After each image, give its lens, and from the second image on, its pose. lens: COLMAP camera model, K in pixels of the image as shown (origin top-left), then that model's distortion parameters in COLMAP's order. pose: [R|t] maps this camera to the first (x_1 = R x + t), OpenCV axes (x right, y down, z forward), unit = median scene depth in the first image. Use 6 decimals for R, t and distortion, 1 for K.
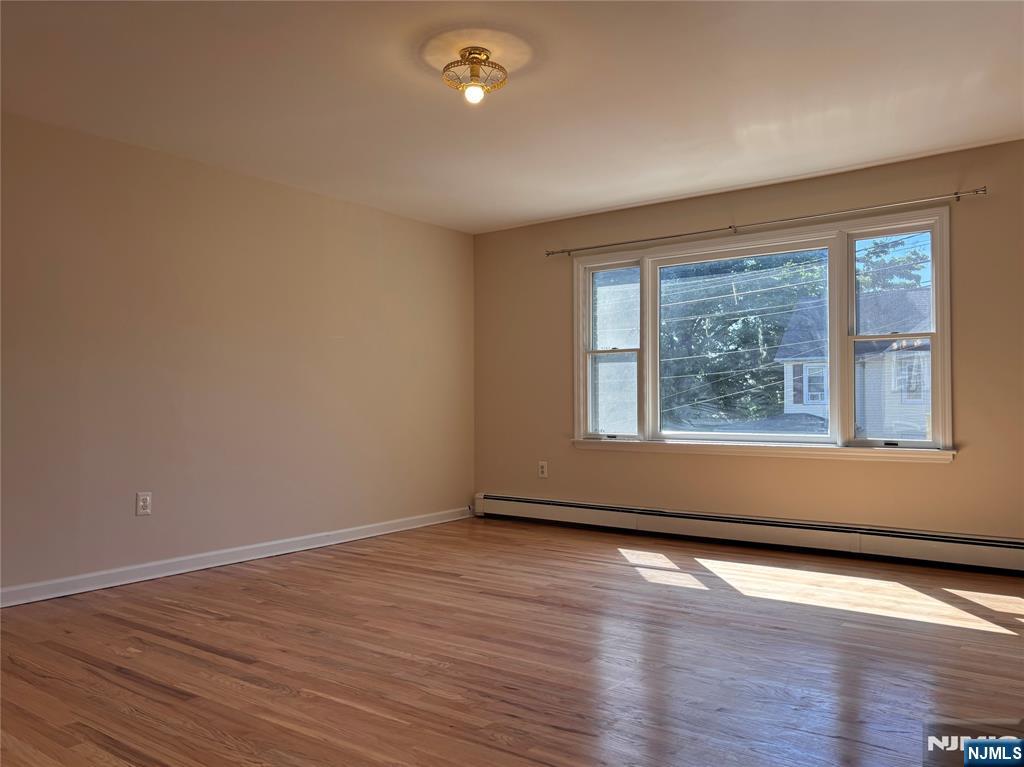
lens RADIAL K [[745.4, 0, 512.0], [0, 745.4, 383.5], [0, 0, 1]] dist [0.029706, -0.047748]
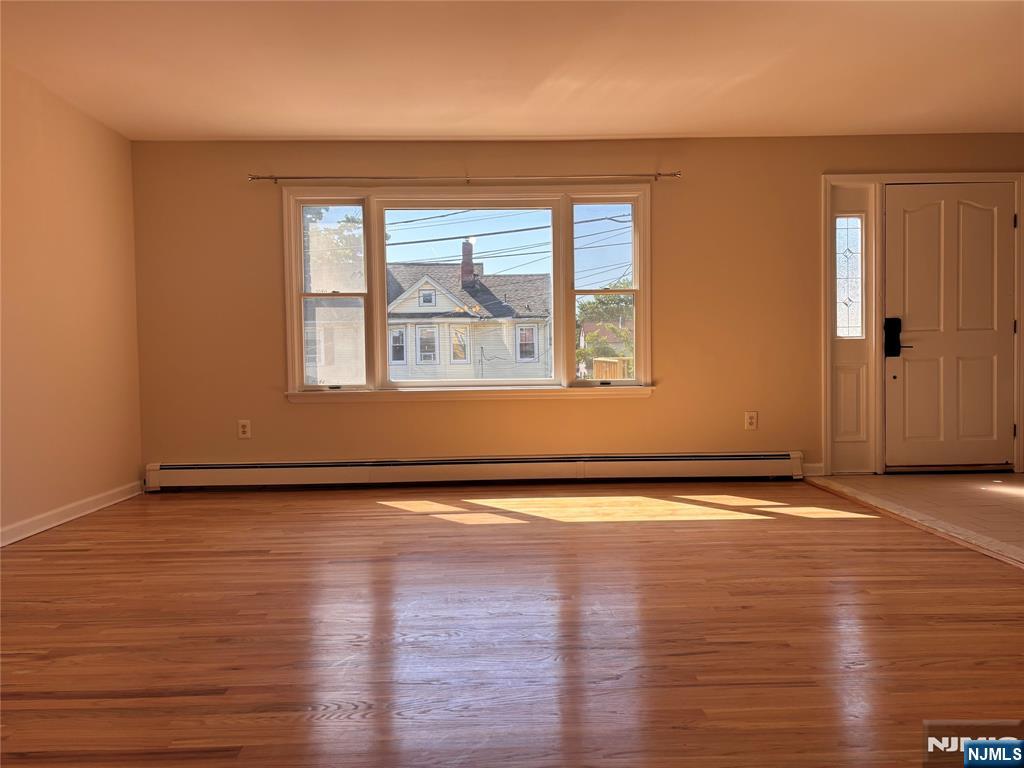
lens RADIAL K [[745.4, 0, 512.0], [0, 745.4, 384.0], [0, 0, 1]] dist [0.029706, -0.047748]
pose [[0.791783, -0.024197, 0.610323, -0.288728], [-0.005438, 0.998896, 0.046658, 0.025329], [-0.610778, -0.040262, 0.790778, 0.148852]]
